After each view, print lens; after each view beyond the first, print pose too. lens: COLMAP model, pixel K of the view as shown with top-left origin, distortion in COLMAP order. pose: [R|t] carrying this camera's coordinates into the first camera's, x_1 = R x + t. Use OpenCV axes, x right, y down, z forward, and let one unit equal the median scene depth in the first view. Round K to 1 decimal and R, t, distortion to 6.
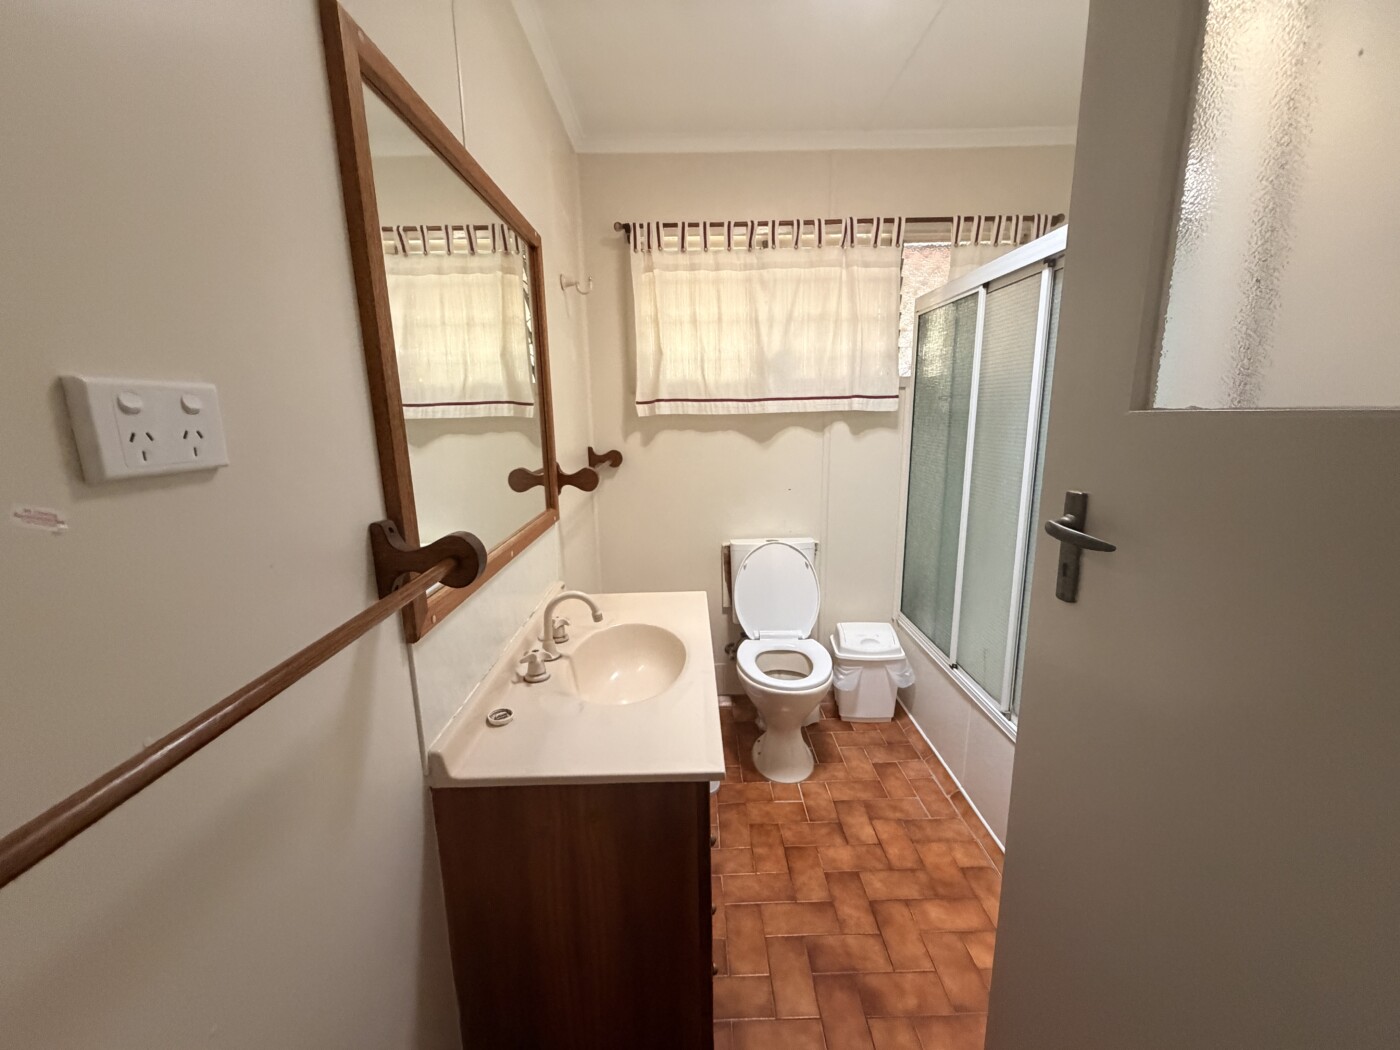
lens RADIAL K [[561.7, 0, 698.2], [0, 561.7, 523.4], [0, 0, 1]] dist [-0.001130, 0.000001]
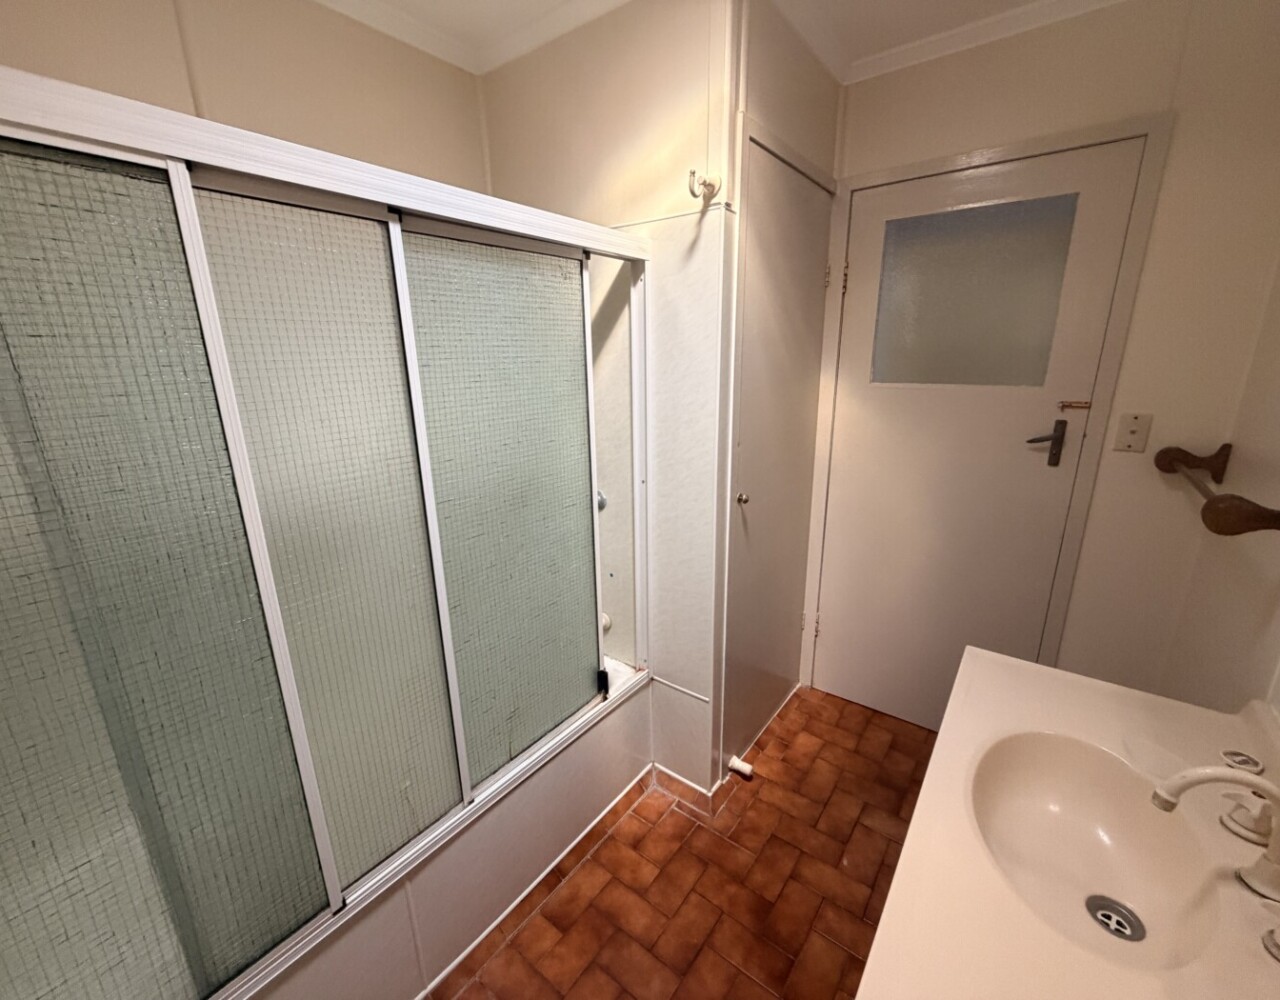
lens RADIAL K [[532.1, 0, 638.8], [0, 532.1, 499.8], [0, 0, 1]] dist [0.001533, 0.000102]
pose [[-0.782586, -0.131282, 0.608543, -0.047618], [0.155382, 0.905384, 0.395141, -0.344344], [-0.602840, 0.403789, -0.688141, 1.349281]]
